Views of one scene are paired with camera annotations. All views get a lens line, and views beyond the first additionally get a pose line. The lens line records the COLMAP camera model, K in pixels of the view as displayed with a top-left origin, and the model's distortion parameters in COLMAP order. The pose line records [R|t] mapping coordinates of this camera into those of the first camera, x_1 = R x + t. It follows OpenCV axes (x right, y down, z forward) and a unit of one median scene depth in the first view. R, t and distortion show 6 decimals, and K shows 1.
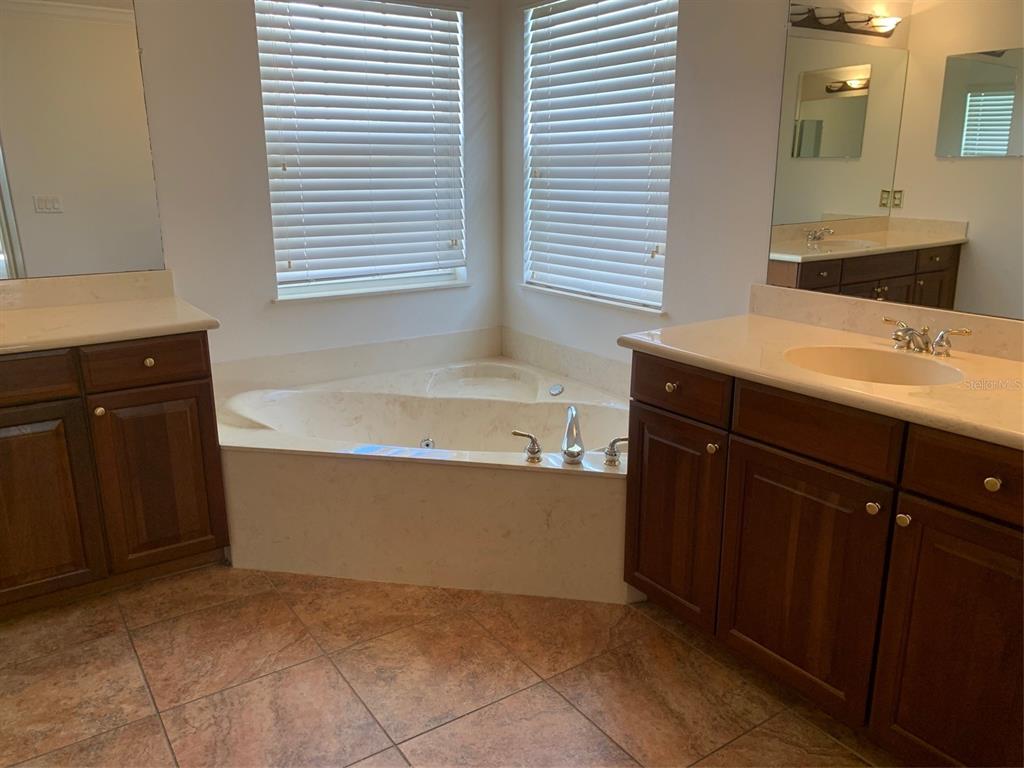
lens RADIAL K [[788.3, 0, 510.8], [0, 788.3, 383.3], [0, 0, 1]] dist [0.050457, -0.051120]
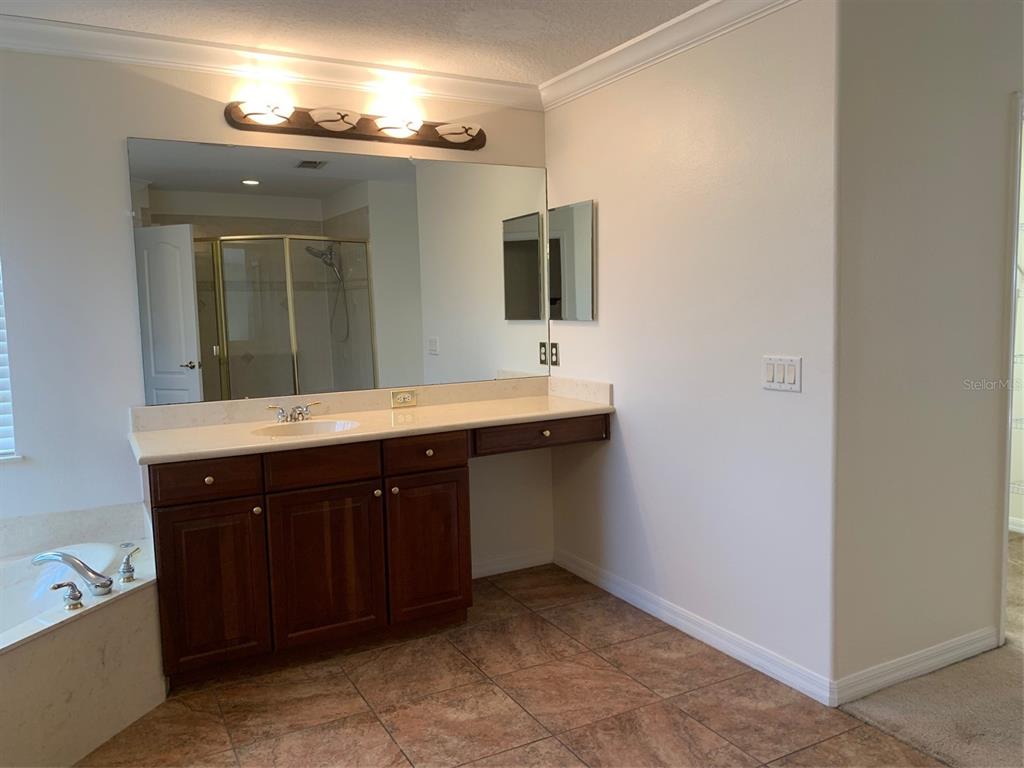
lens RADIAL K [[788.3, 0, 507.4], [0, 788.3, 382.1], [0, 0, 1]] dist [0.050457, -0.051120]
pose [[0.111585, -0.098221, 0.988889, -0.942593], [0.288039, 0.955583, 0.062410, -0.083079], [-0.951095, 0.277874, 0.134920, 0.305264]]
